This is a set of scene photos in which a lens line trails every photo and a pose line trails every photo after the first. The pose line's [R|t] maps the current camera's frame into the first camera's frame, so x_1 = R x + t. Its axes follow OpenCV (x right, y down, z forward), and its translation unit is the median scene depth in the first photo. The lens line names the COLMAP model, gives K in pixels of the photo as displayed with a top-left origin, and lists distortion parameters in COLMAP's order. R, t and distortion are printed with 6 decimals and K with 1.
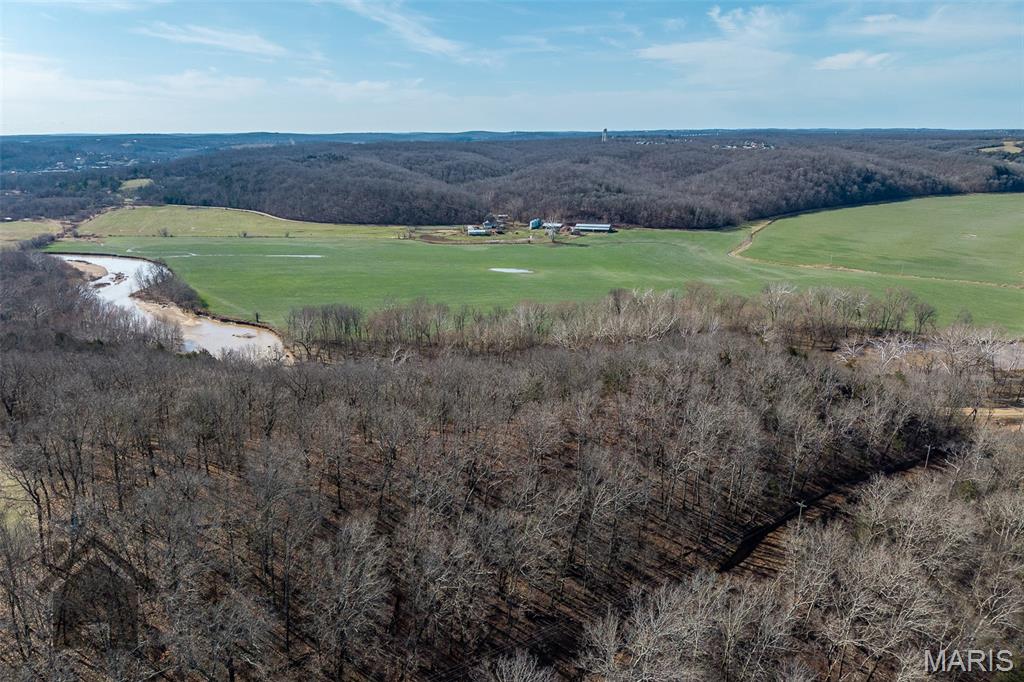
lens RADIAL K [[689.1, 0, 513.3], [0, 689.1, 338.8], [0, 0, 1]] dist [0.038065, -0.040044]
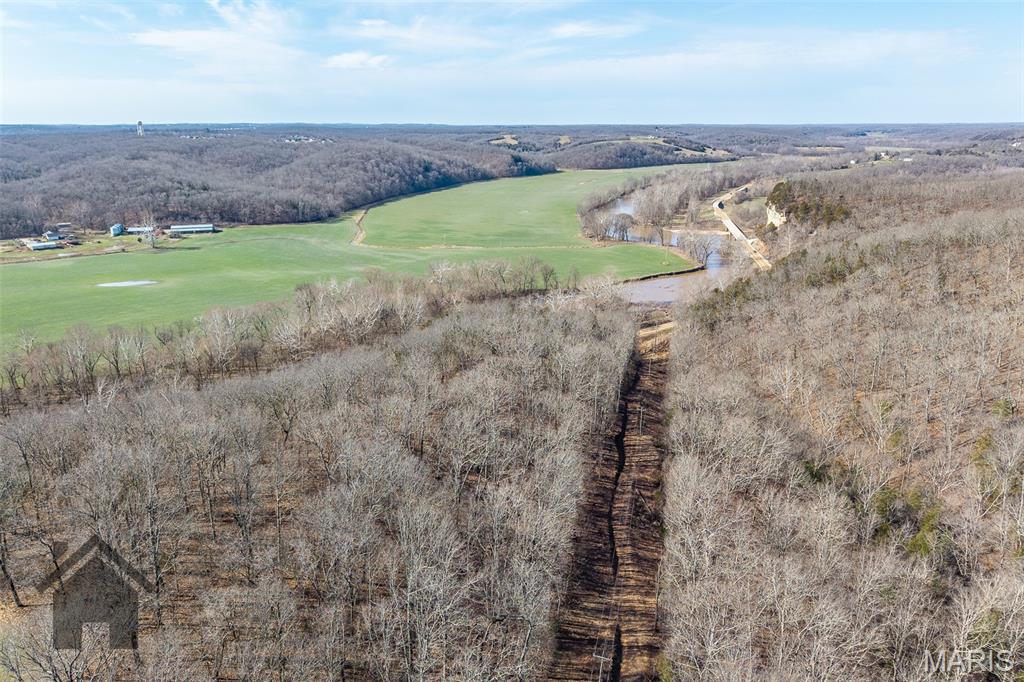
lens RADIAL K [[689.1, 0, 513.3], [0, 689.1, 338.8], [0, 0, 1]] dist [0.038065, -0.040044]
pose [[0.805746, -0.172342, 0.566632, -0.081764], [0.168128, 0.983926, 0.060185, -0.002071], [-0.567896, 0.046773, 0.821770, 0.011882]]
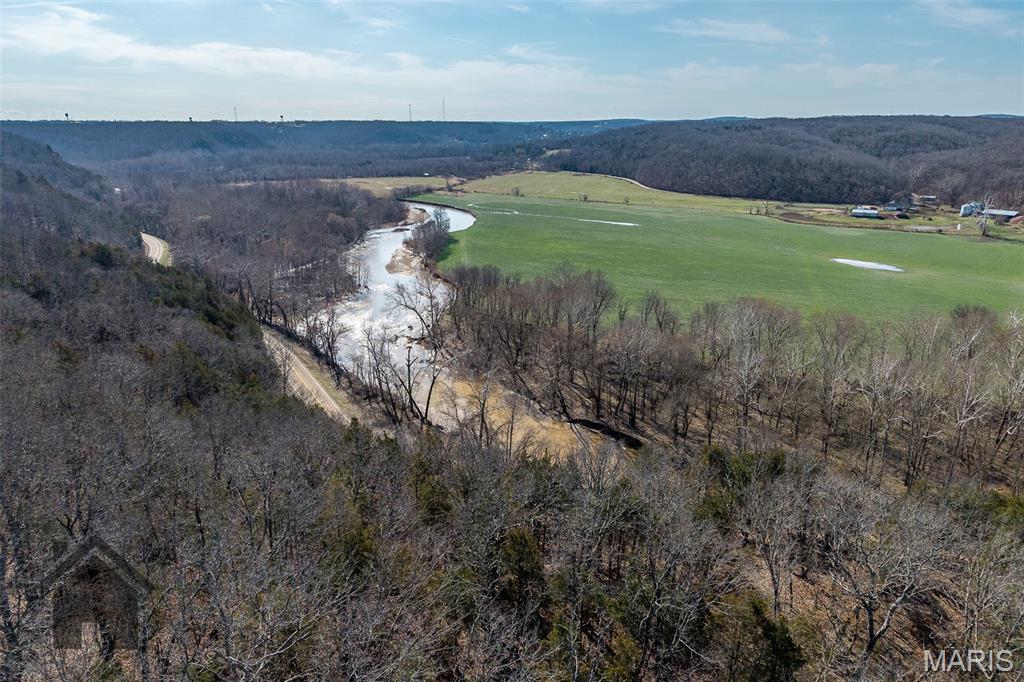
lens RADIAL K [[689.1, 0, 513.3], [0, 689.1, 338.8], [0, 0, 1]] dist [0.038065, -0.040044]
pose [[0.801035, 0.180074, -0.570890, 0.081916], [-0.171451, 0.982744, 0.069416, -0.012712], [0.573539, 0.042275, 0.818087, 0.186685]]
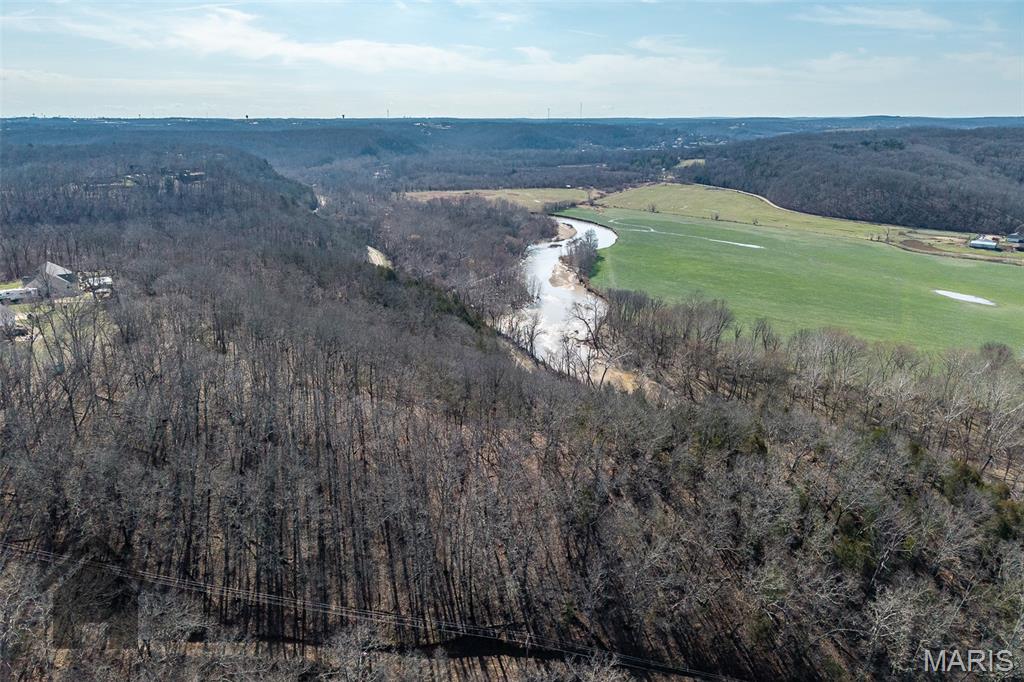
lens RADIAL K [[689.1, 0, 513.3], [0, 689.1, 338.8], [0, 0, 1]] dist [0.038065, -0.040044]
pose [[0.680867, 0.228443, -0.695869, 0.141180], [-0.213219, 0.970784, 0.110071, -0.023244], [0.700683, 0.073429, 0.709684, 0.076362]]
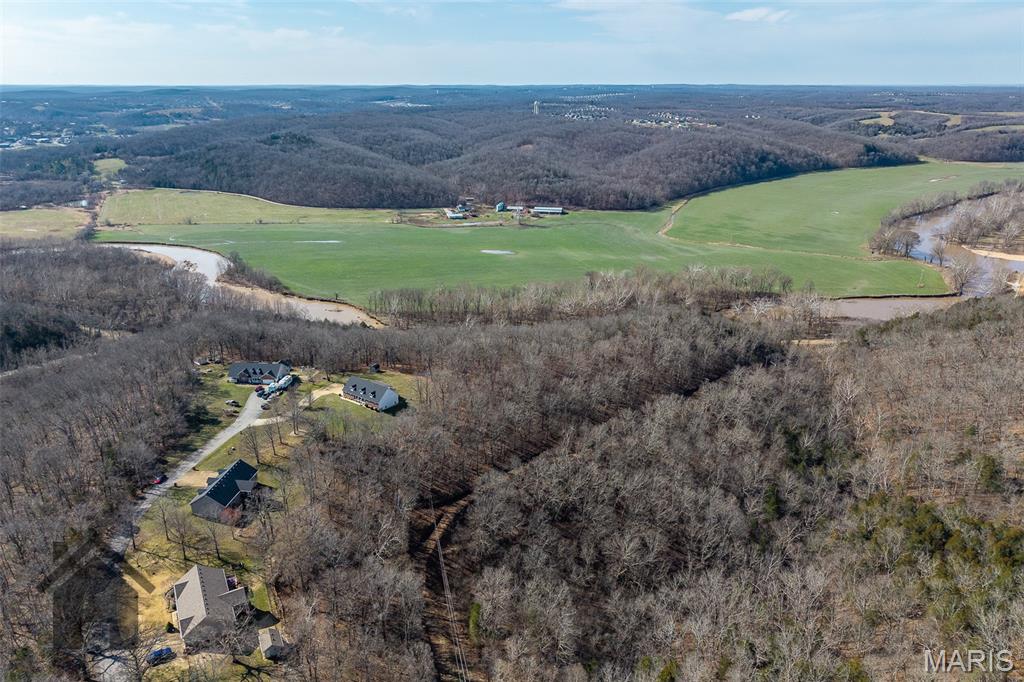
lens RADIAL K [[689.1, 0, 513.3], [0, 689.1, 338.8], [0, 0, 1]] dist [0.038065, -0.040044]
pose [[0.993243, -0.036198, 0.110262, -0.085496], [0.029134, 0.997459, 0.065019, -0.012833], [-0.112336, -0.061367, 0.991774, -0.216715]]
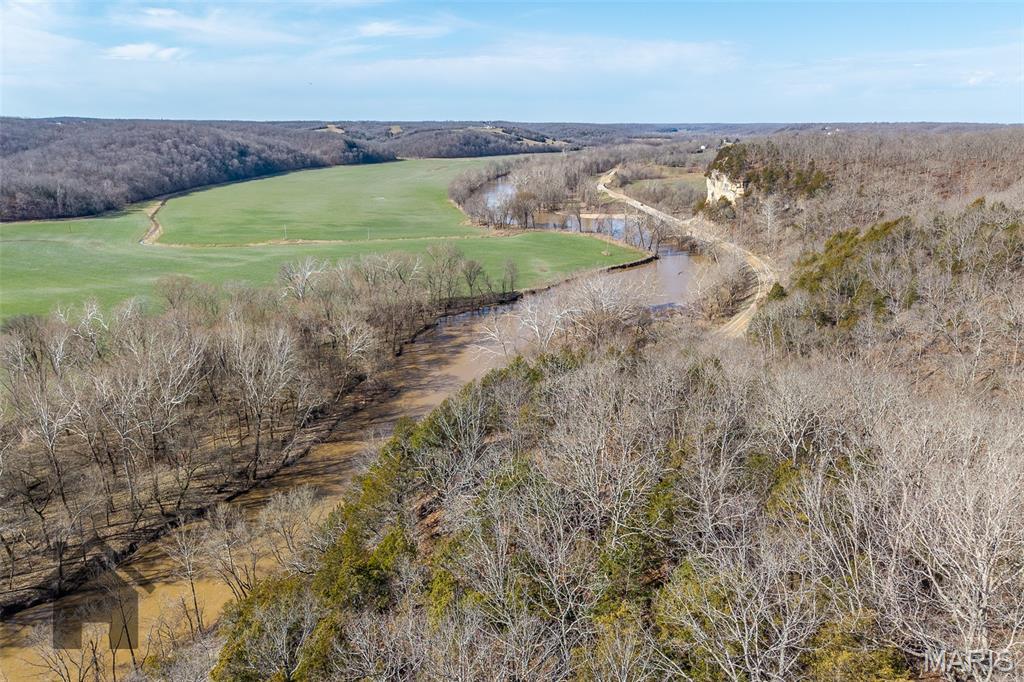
lens RADIAL K [[689.1, 0, 513.3], [0, 689.1, 338.8], [0, 0, 1]] dist [0.038065, -0.040044]
pose [[0.633169, -0.222980, 0.741200, 0.004767], [0.216501, 0.970403, 0.106987, -0.016589], [-0.743118, 0.092730, 0.662704, 0.201298]]
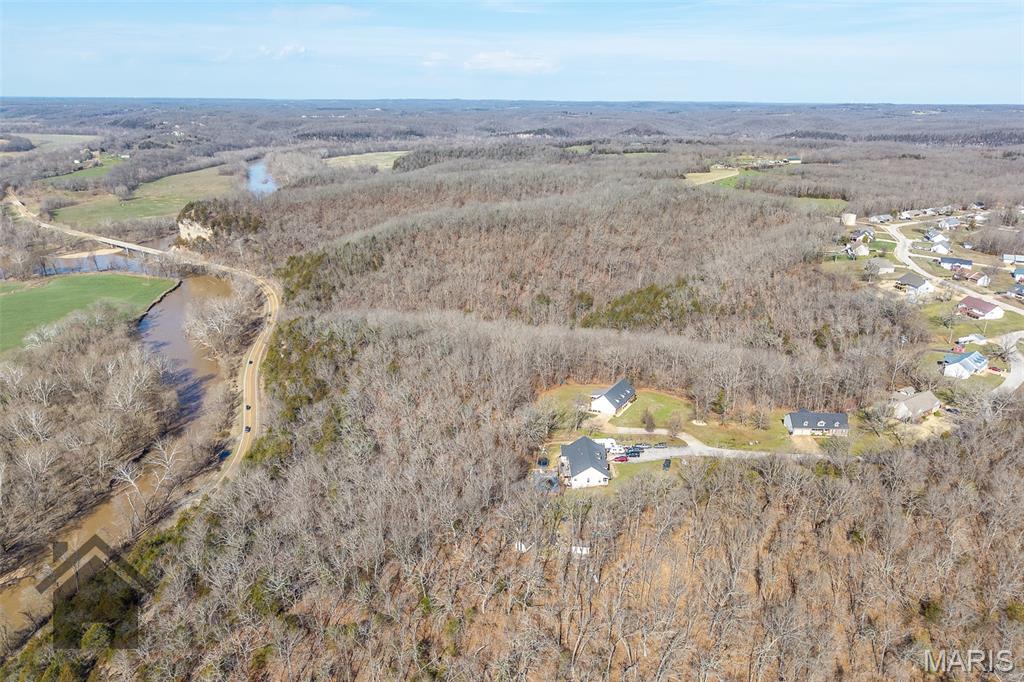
lens RADIAL K [[689.1, 0, 513.3], [0, 689.1, 338.8], [0, 0, 1]] dist [0.038065, -0.040044]
pose [[-0.198254, -0.319233, 0.926707, -0.409485], [0.276118, 0.888991, 0.365312, -0.128106], [-0.940454, 0.328305, -0.088100, 0.172346]]
